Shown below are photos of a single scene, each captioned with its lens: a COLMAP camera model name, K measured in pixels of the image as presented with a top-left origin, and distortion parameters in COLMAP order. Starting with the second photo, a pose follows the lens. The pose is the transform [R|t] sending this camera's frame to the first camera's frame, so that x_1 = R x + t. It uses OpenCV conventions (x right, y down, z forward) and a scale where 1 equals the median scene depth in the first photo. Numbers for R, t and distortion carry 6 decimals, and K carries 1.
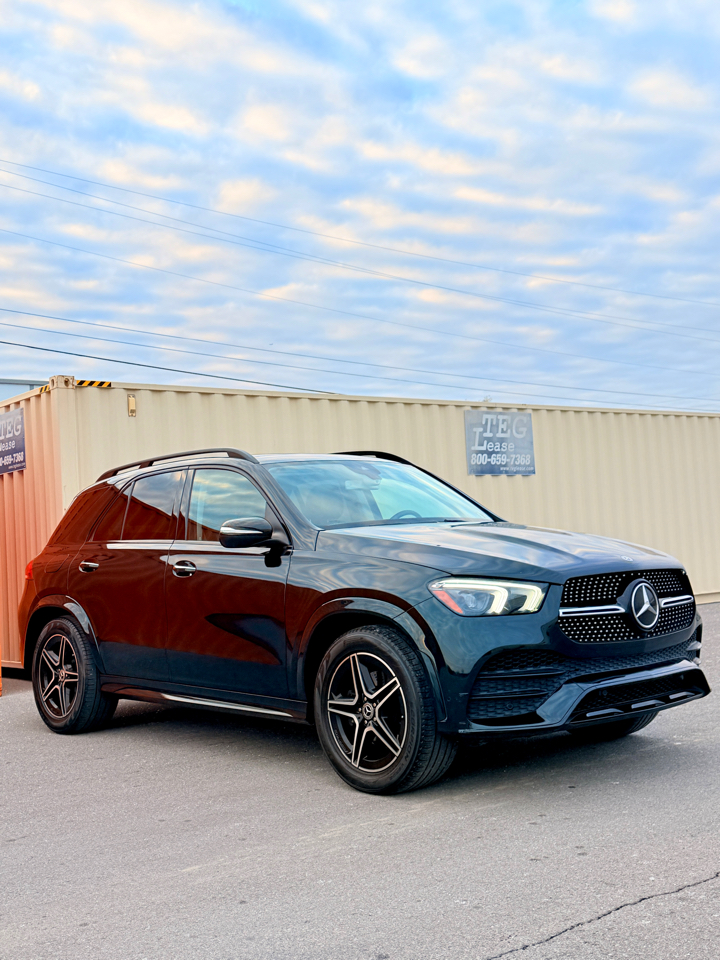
lens RADIAL K [[1142.2, 0, 360.0], [0, 1142.2, 480.0], [0, 0, 1]] dist [0.240190, -0.543729]
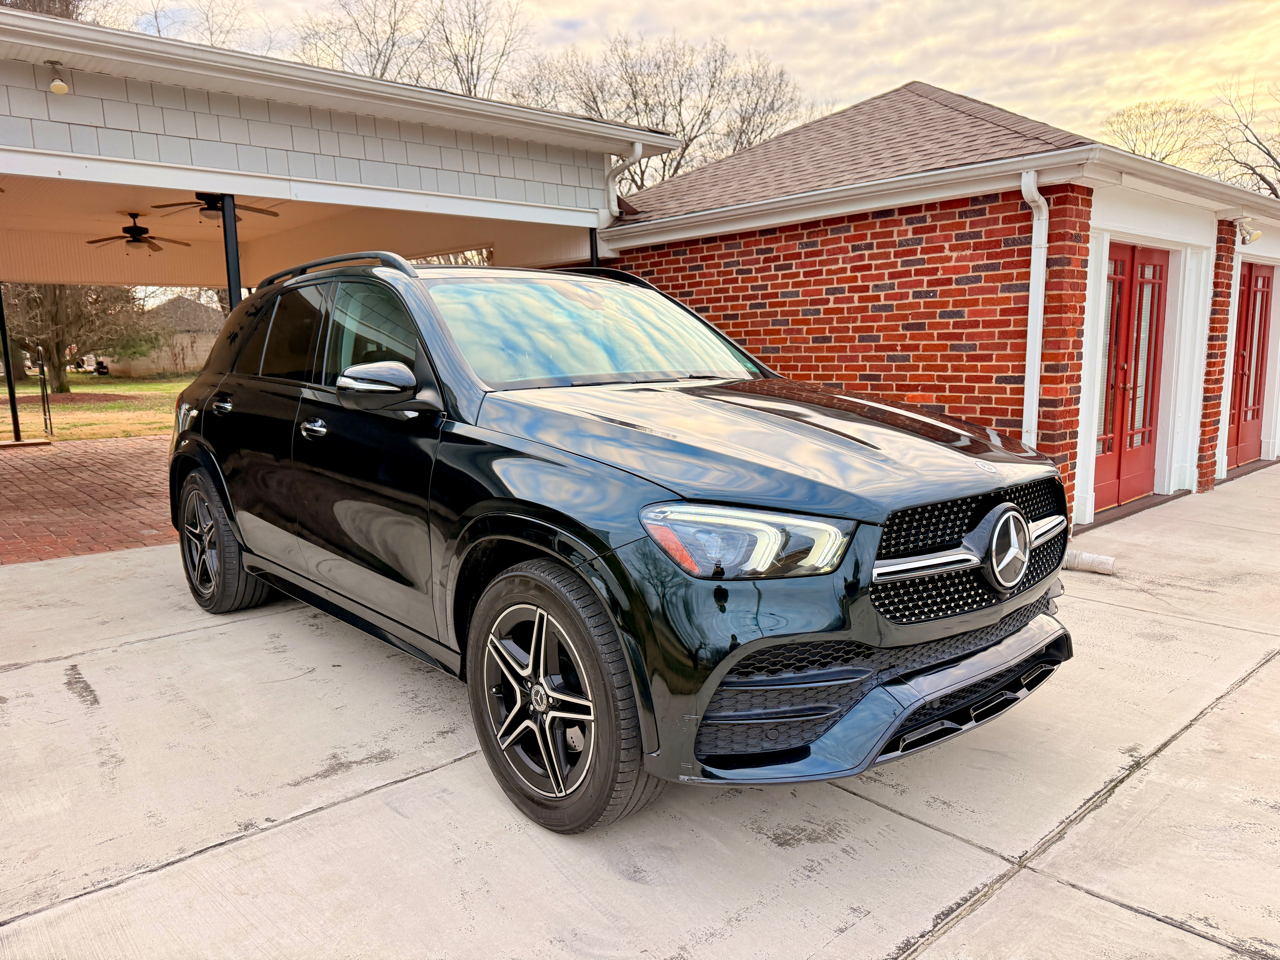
lens RADIAL K [[946.9, 0, 639.0], [0, 946.9, 461.5], [0, 0, 1]] dist [0.056055, -0.115621]
pose [[0.999354, 0.035559, -0.005214, 0.060826], [-0.034043, 0.983107, 0.179838, -0.016788], [0.011521, -0.179544, 0.983682, 0.553511]]
